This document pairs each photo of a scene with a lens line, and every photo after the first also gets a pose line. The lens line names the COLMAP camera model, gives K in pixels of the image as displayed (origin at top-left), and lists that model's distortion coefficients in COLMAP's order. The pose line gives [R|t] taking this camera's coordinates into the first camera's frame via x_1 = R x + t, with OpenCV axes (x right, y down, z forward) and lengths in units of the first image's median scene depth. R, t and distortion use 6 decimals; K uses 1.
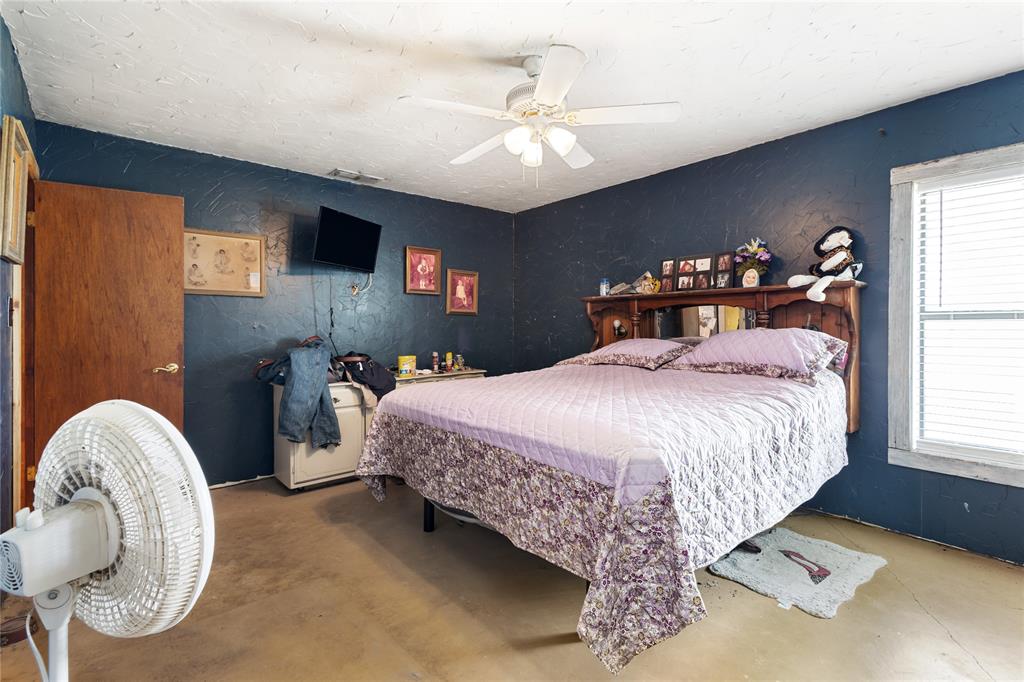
lens RADIAL K [[474.9, 0, 509.5], [0, 474.9, 332.3], [0, 0, 1]] dist [0.003254, 0.000191]
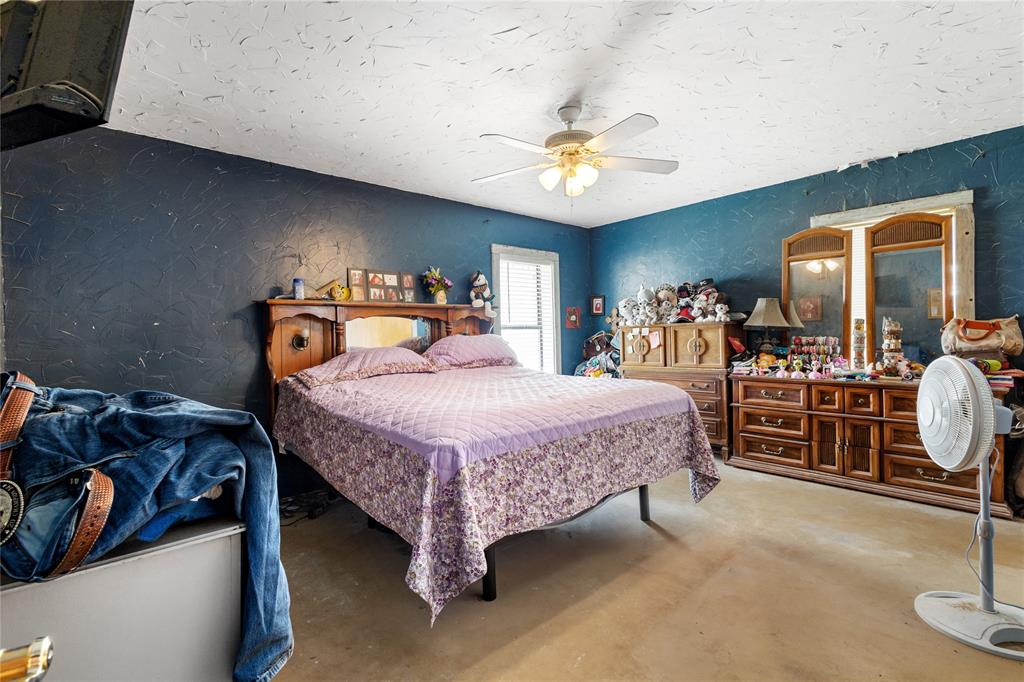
lens RADIAL K [[474.9, 0, 509.3], [0, 474.9, 339.4], [0, 0, 1]] dist [0.003254, 0.000191]
pose [[-0.030112, -0.008798, 0.999508, -0.746097], [0.035666, 0.999315, 0.009871, -0.003696], [-0.998910, 0.035945, -0.029778, 0.784100]]
